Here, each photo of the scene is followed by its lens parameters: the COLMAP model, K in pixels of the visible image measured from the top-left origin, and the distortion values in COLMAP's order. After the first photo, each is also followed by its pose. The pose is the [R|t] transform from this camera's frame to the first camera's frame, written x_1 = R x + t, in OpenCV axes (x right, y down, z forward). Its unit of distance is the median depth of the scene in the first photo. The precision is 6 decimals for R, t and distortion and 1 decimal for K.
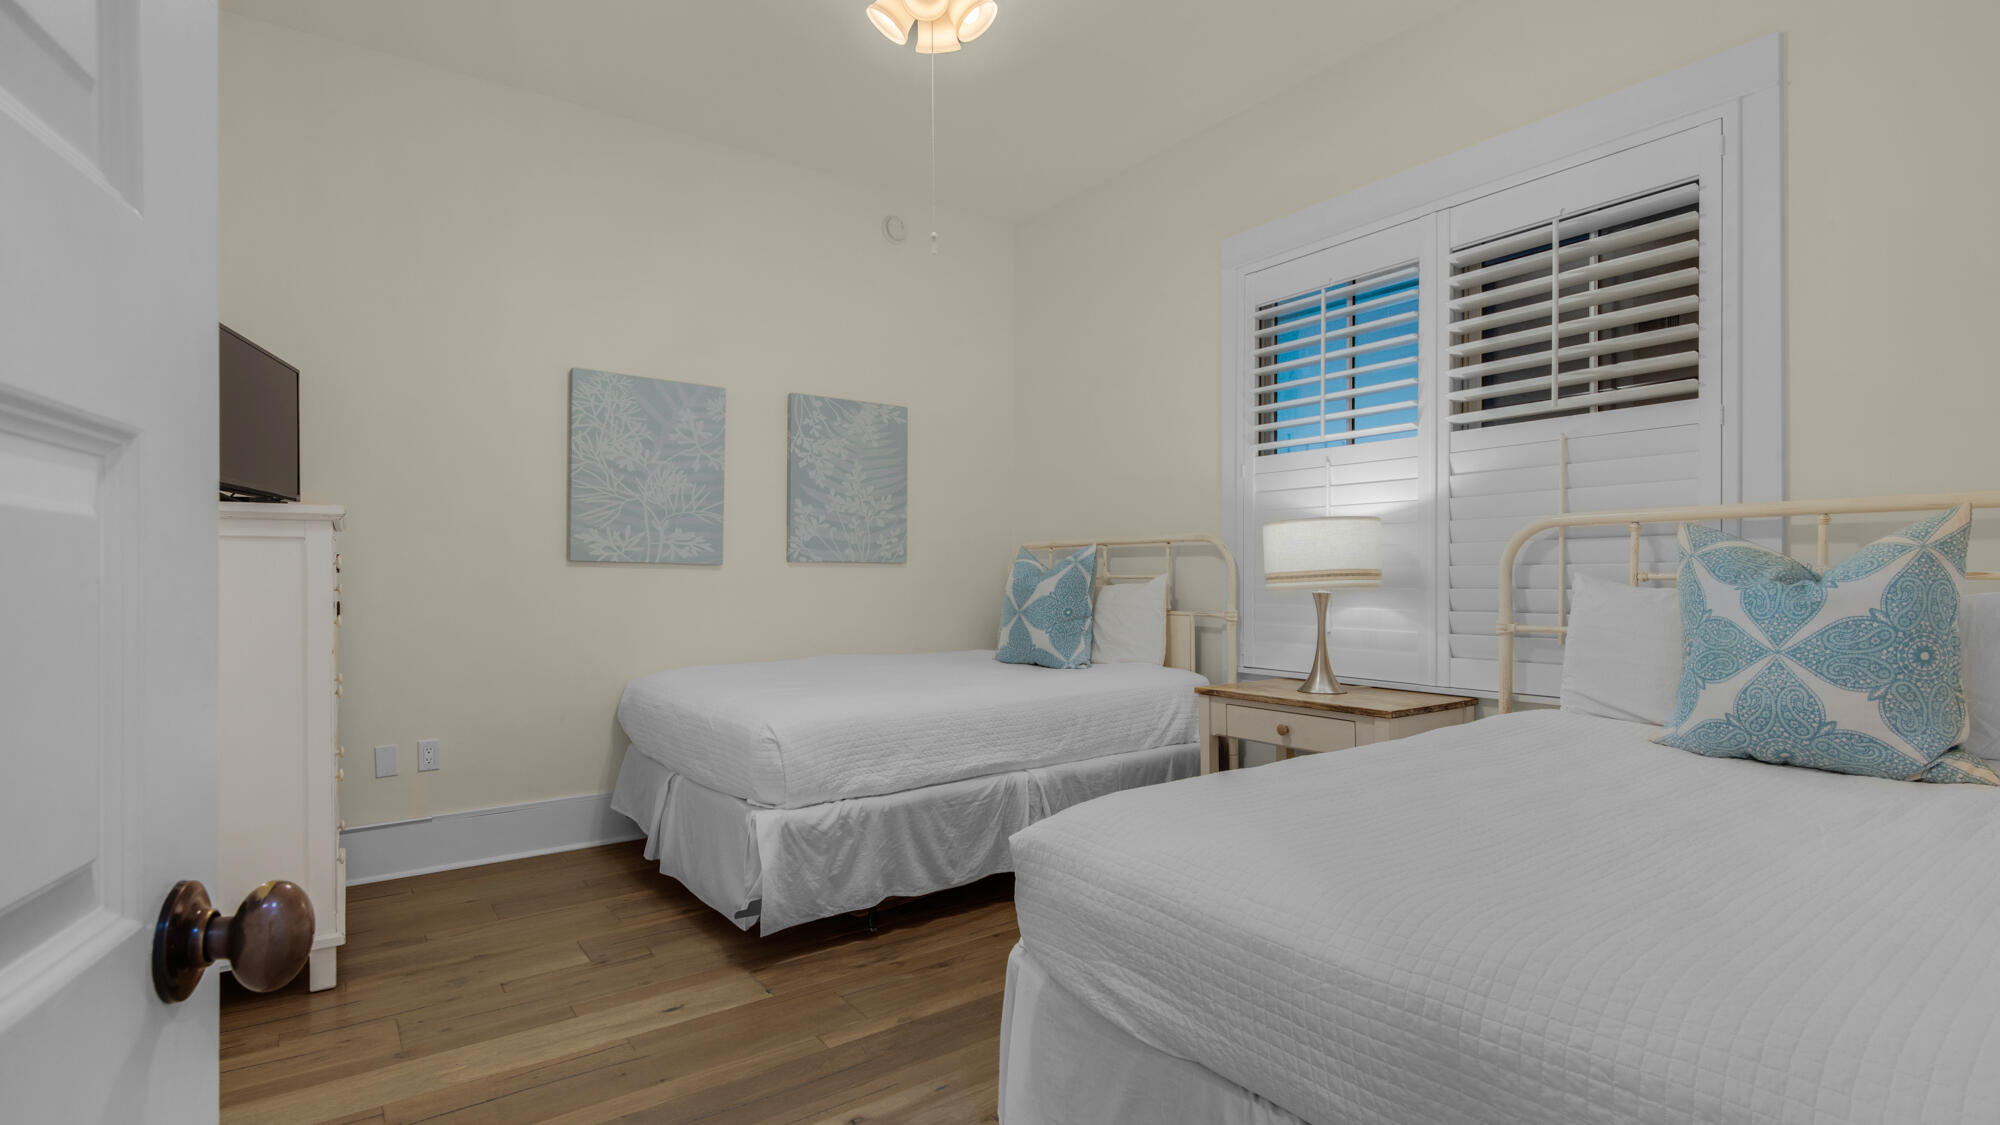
lens RADIAL K [[922.8, 0, 990.9], [0, 922.8, 571.1], [0, 0, 1]] dist [0.013382, -0.008037]
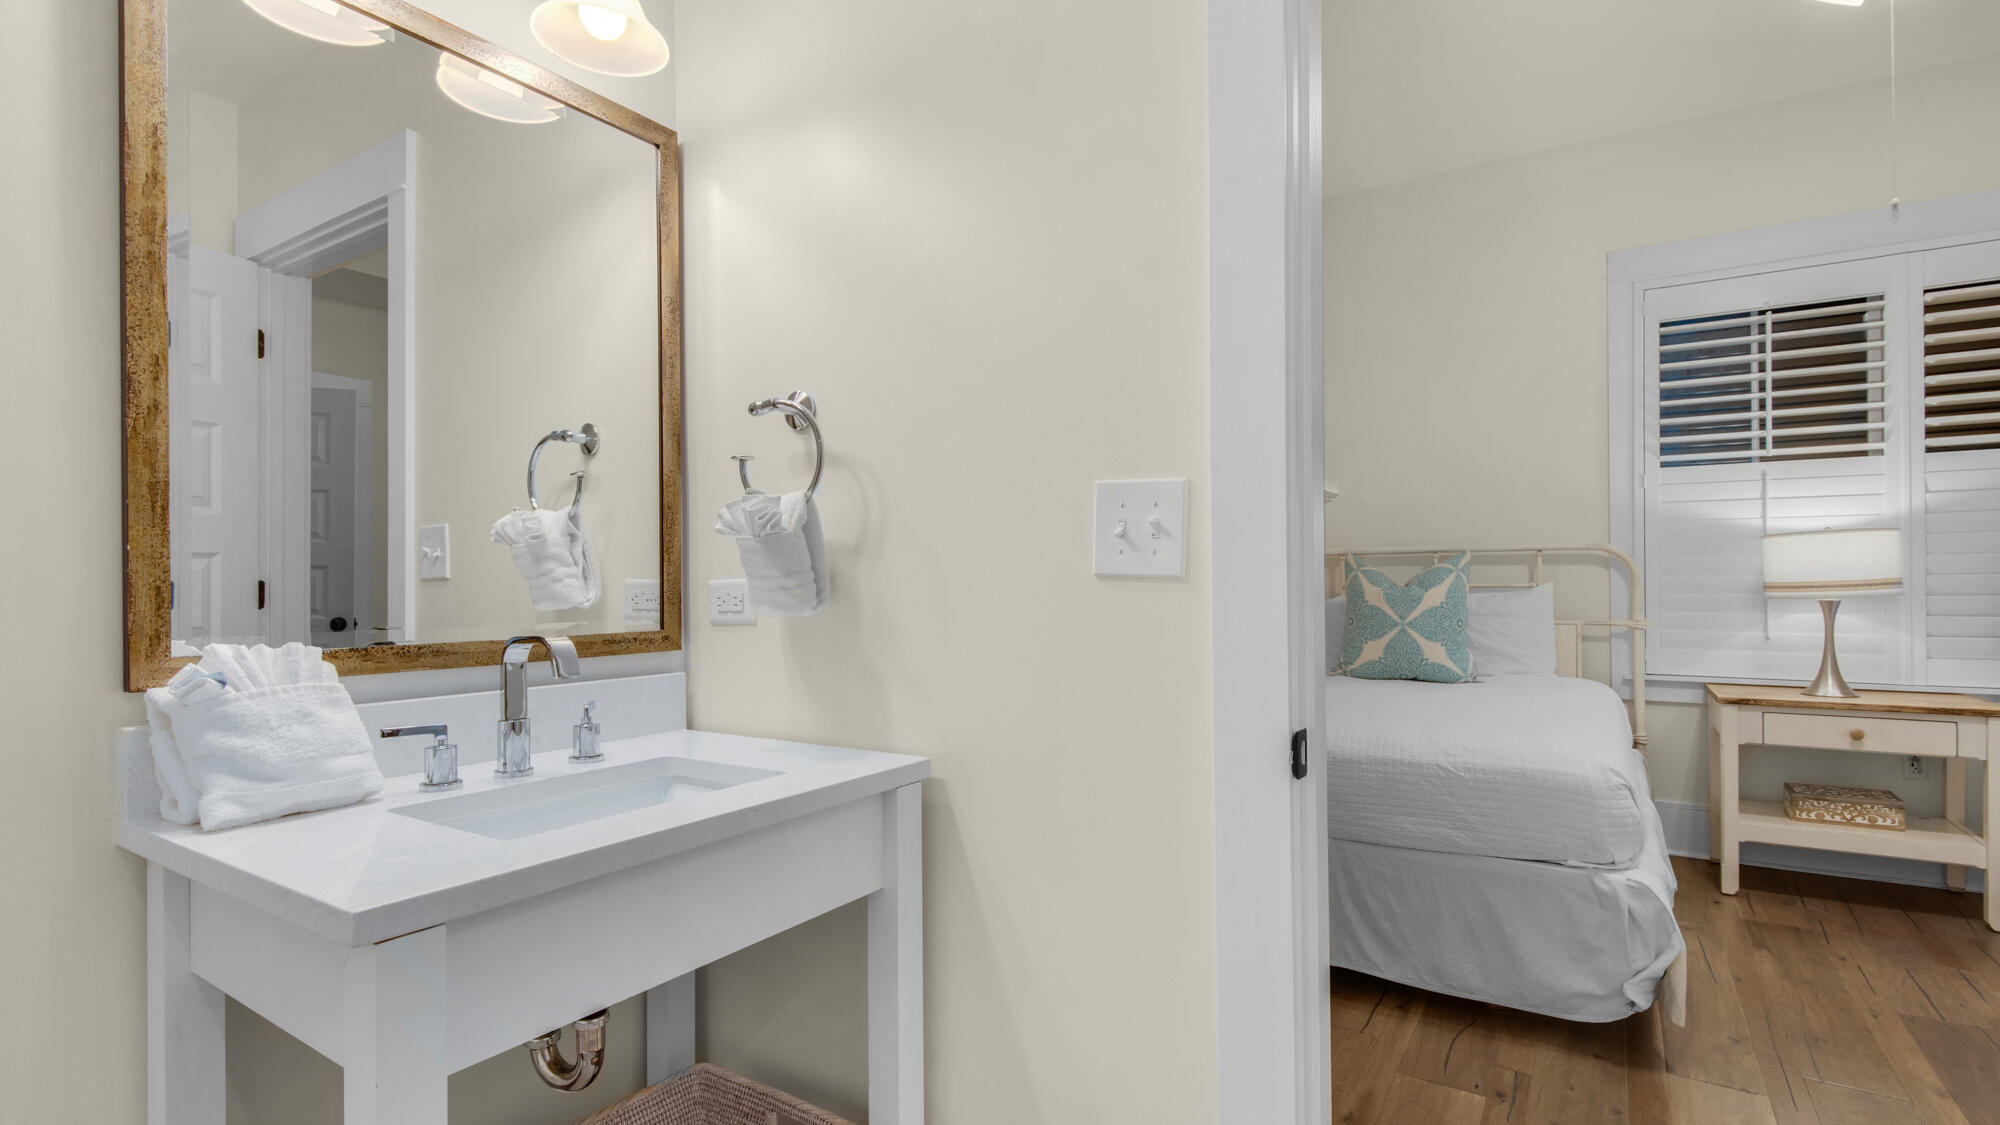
lens RADIAL K [[922.8, 0, 1000.5], [0, 922.8, 563.6], [0, 0, 1]] dist [0.013382, -0.008037]
pose [[0.931650, -0.002521, 0.363349, -1.118906], [0.004645, 0.999977, -0.004973, -0.022490], [-0.363328, 0.006321, 0.931640, 0.441295]]
